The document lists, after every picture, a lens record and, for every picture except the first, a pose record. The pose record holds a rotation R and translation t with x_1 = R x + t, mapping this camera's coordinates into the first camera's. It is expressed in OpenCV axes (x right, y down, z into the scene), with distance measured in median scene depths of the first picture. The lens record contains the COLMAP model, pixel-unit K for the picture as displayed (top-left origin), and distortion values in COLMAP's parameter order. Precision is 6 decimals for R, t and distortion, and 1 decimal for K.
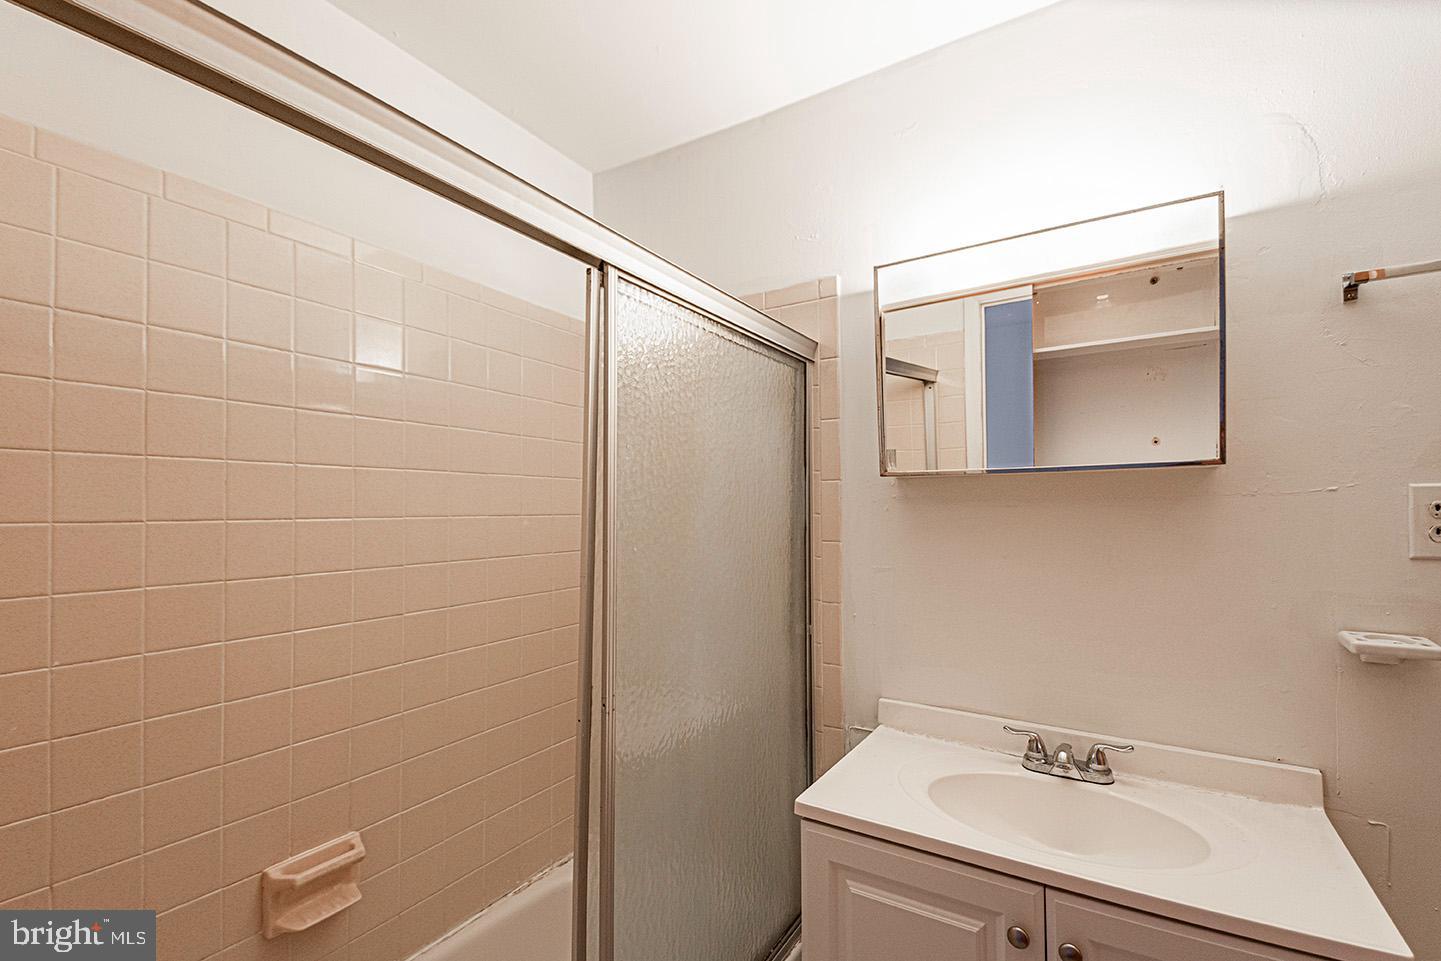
lens RADIAL K [[637.7, 0, 723.9], [0, 637.7, 478.5], [0, 0, 1]] dist [0.055976, -0.029378]
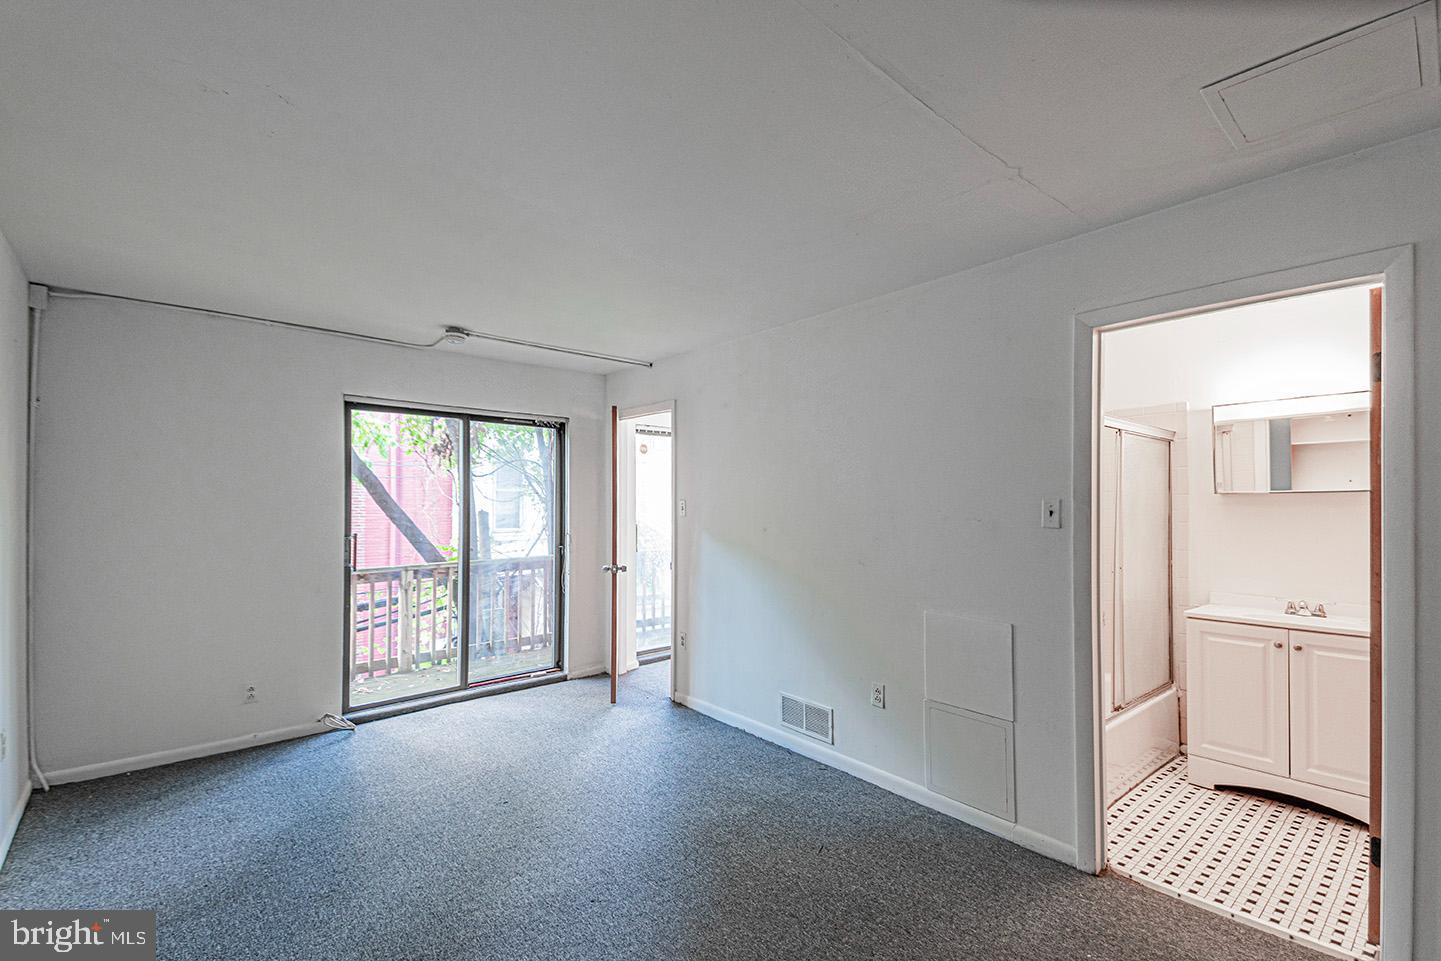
lens RADIAL K [[637.7, 0, 723.9], [0, 637.7, 478.5], [0, 0, 1]] dist [0.055976, -0.029378]
pose [[0.950280, 0.005435, -0.311349, -0.681428], [-0.004298, 0.999981, 0.004336, -0.059413], [0.311366, -0.002782, 0.950286, -1.733286]]
